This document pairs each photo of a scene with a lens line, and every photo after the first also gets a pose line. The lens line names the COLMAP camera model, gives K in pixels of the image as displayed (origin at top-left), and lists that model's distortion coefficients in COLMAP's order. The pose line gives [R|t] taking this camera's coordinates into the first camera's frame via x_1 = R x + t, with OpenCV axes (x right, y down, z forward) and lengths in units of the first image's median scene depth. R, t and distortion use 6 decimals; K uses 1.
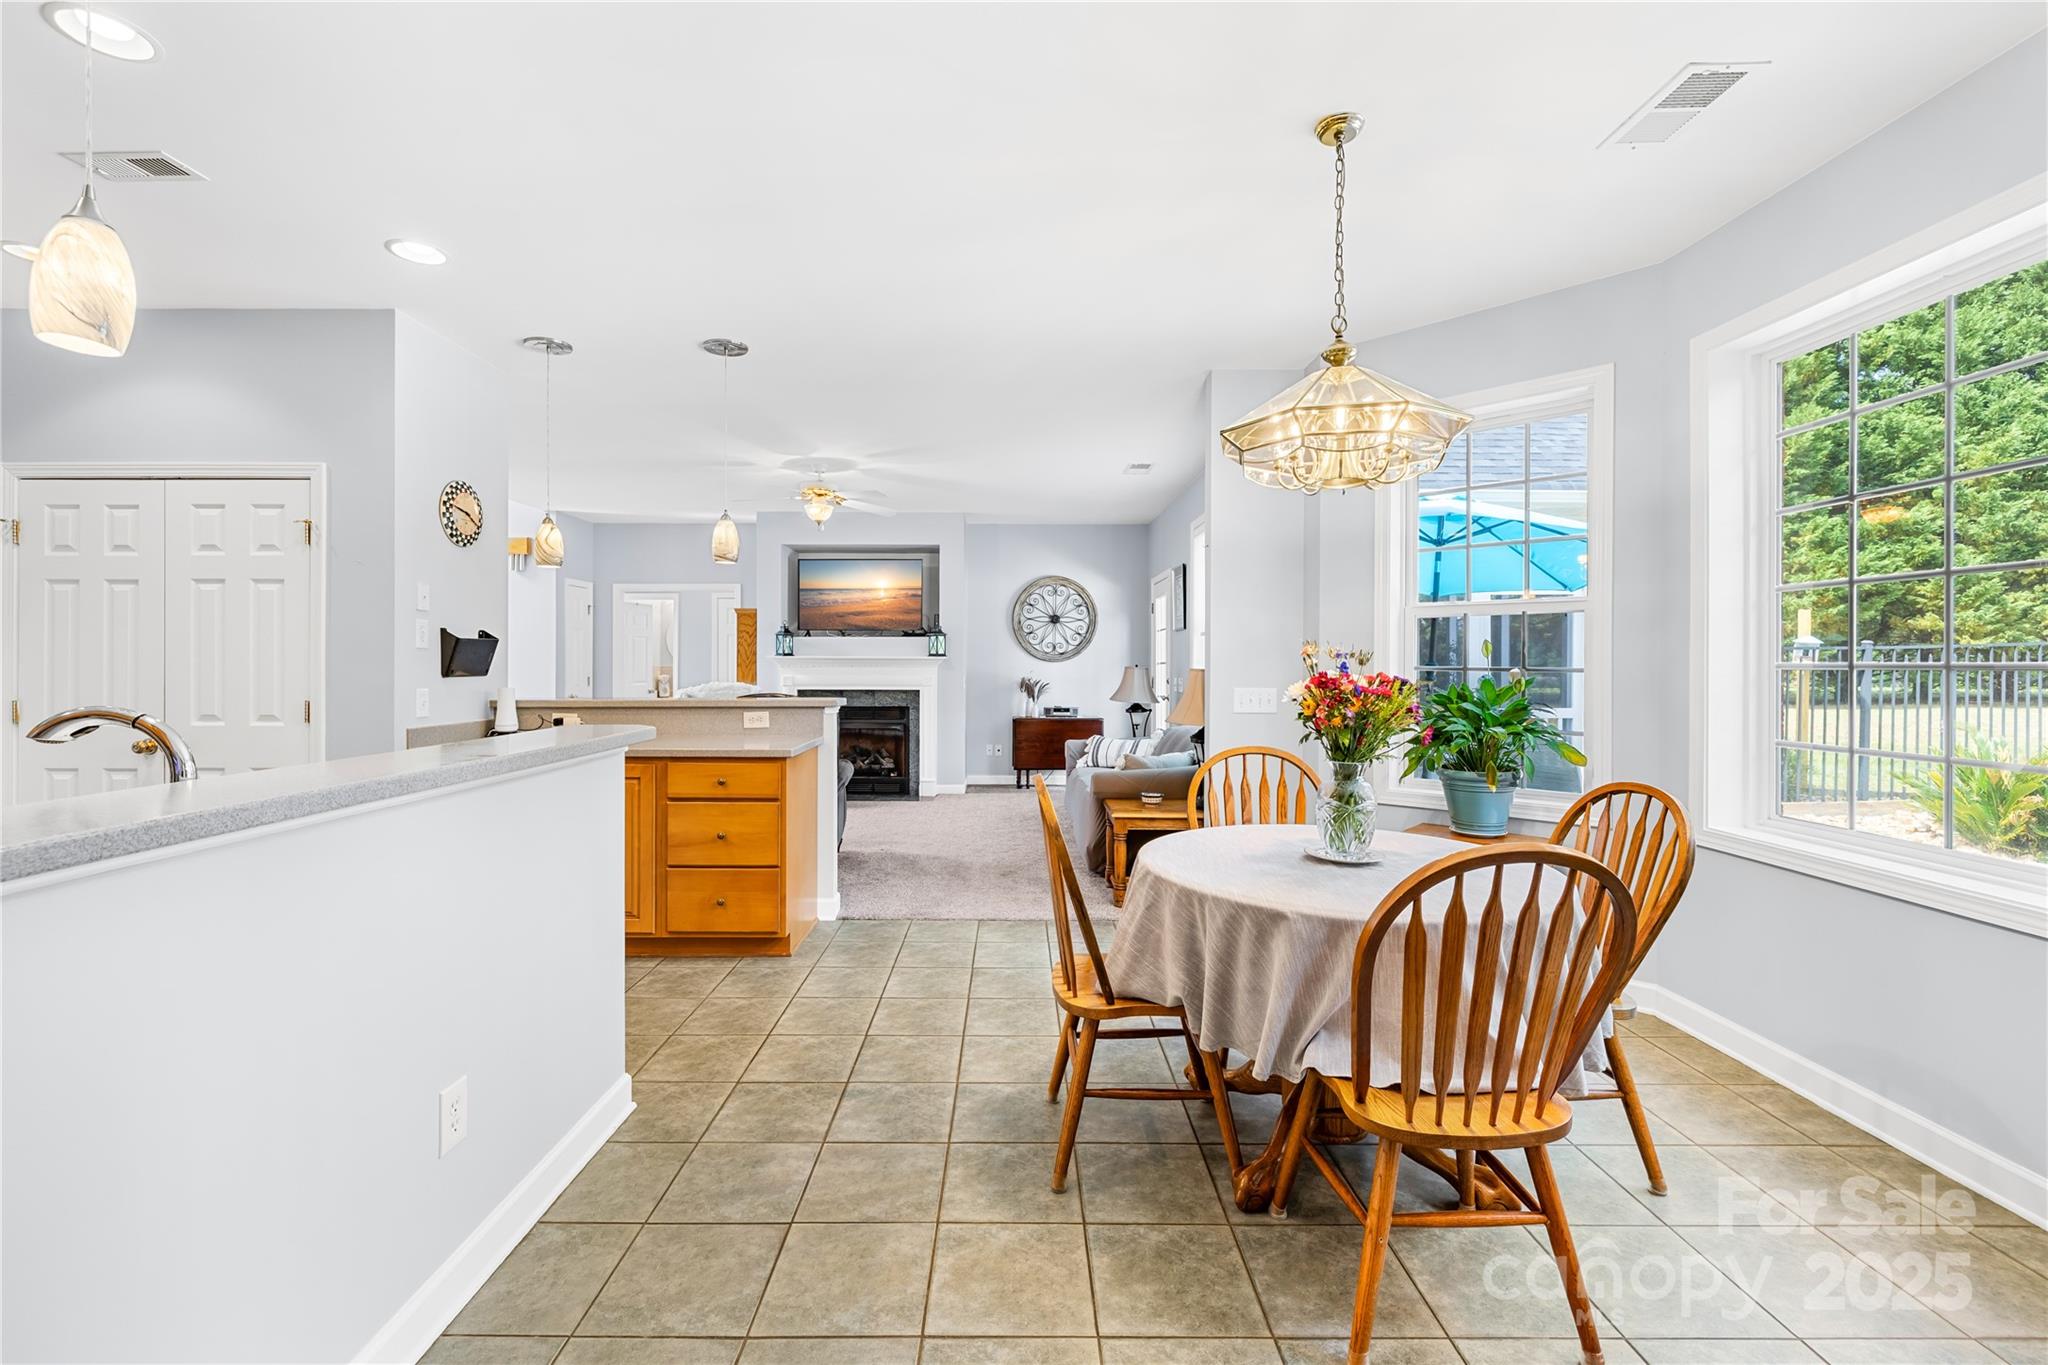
lens RADIAL K [[868.9, 0, 1020.6], [0, 868.9, 668.9], [0, 0, 1]] dist [-0.000127, -0.000135]
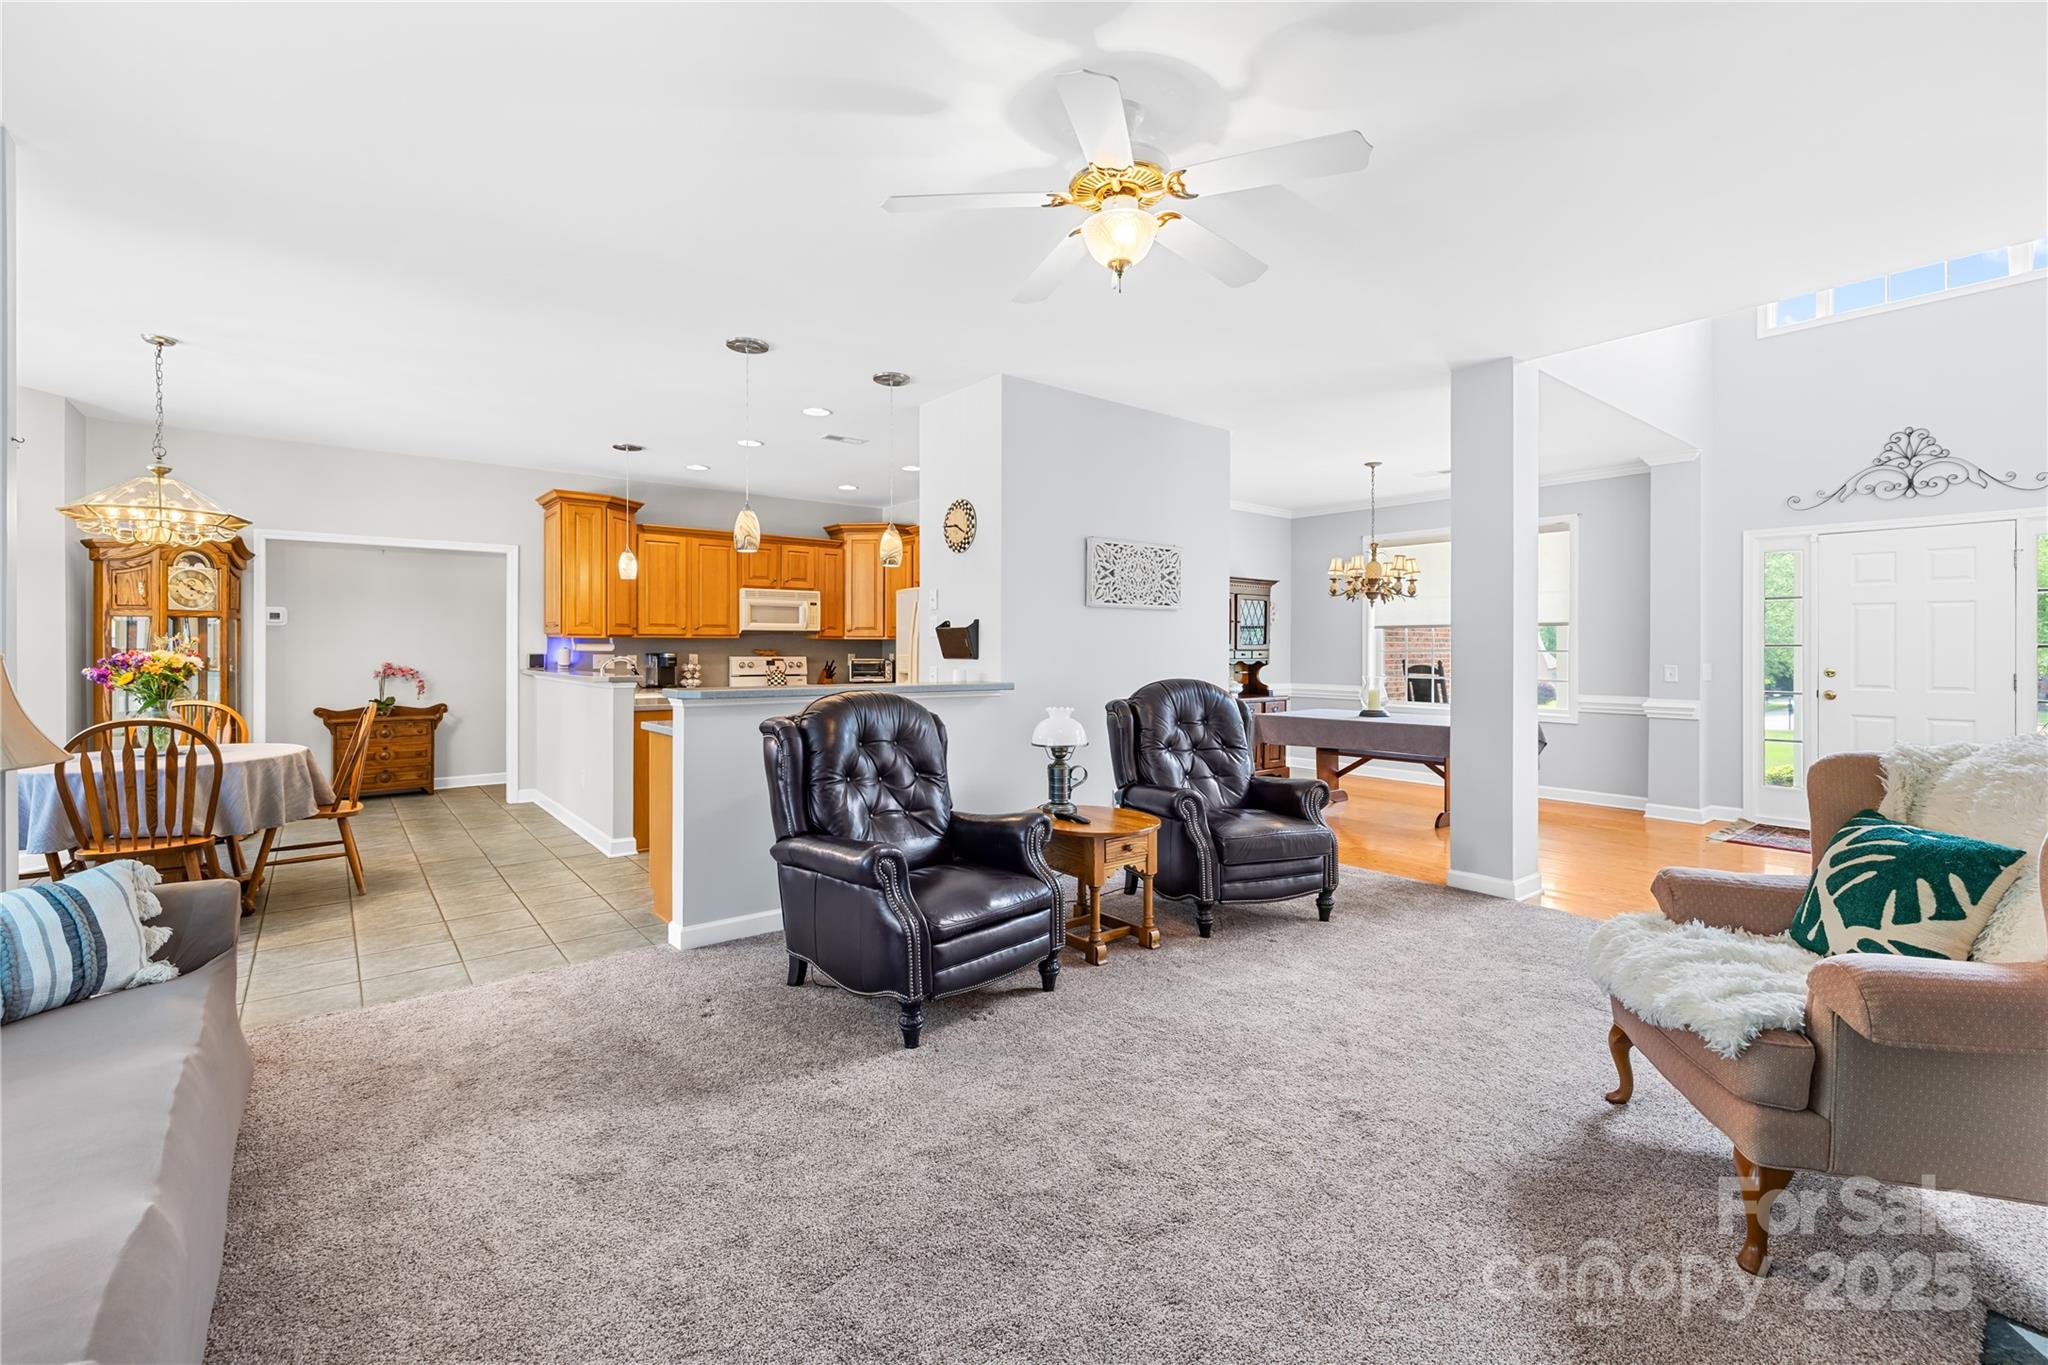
lens RADIAL K [[868.9, 0, 1021.7], [0, 868.9, 651.3], [0, 0, 1]] dist [-0.000127, -0.000135]
pose [[-0.773481, -0.003075, -0.633812, 0.032903], [-0.009398, 0.999934, 0.006619, -0.005696], [0.633750, 0.011076, -0.773459, 0.962724]]
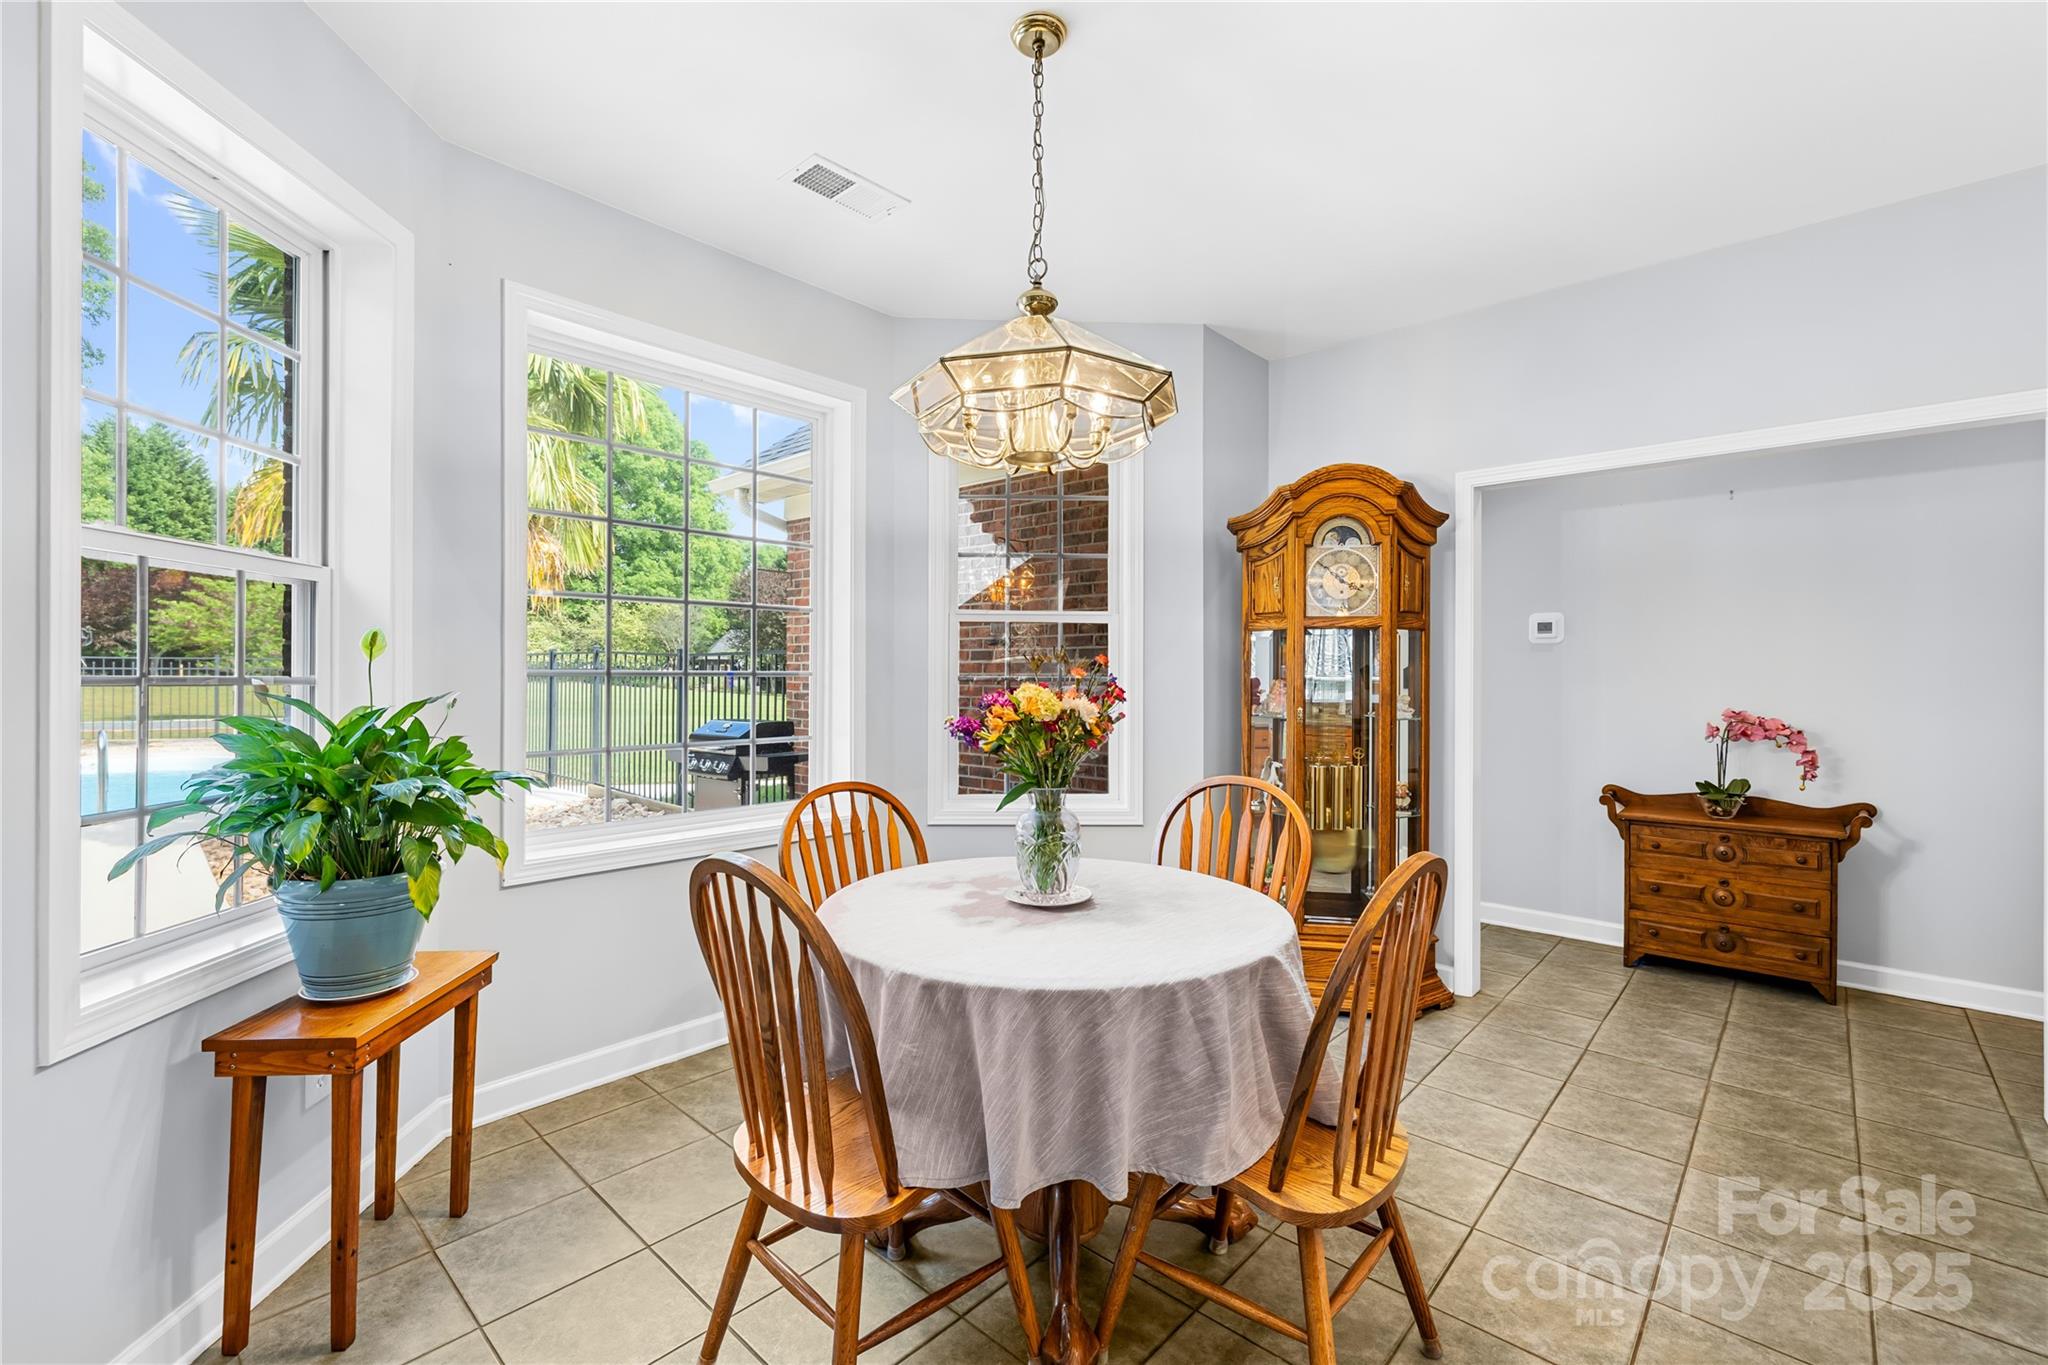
lens RADIAL K [[868.9, 0, 1011.7], [0, 868.9, 670.6], [0, 0, 1]] dist [-0.000127, -0.000135]
pose [[-0.737696, -0.004084, 0.675120, -0.054673], [-0.003344, 0.999992, 0.002395, -0.002385], [-0.675124, -0.000490, -0.737704, 0.454330]]
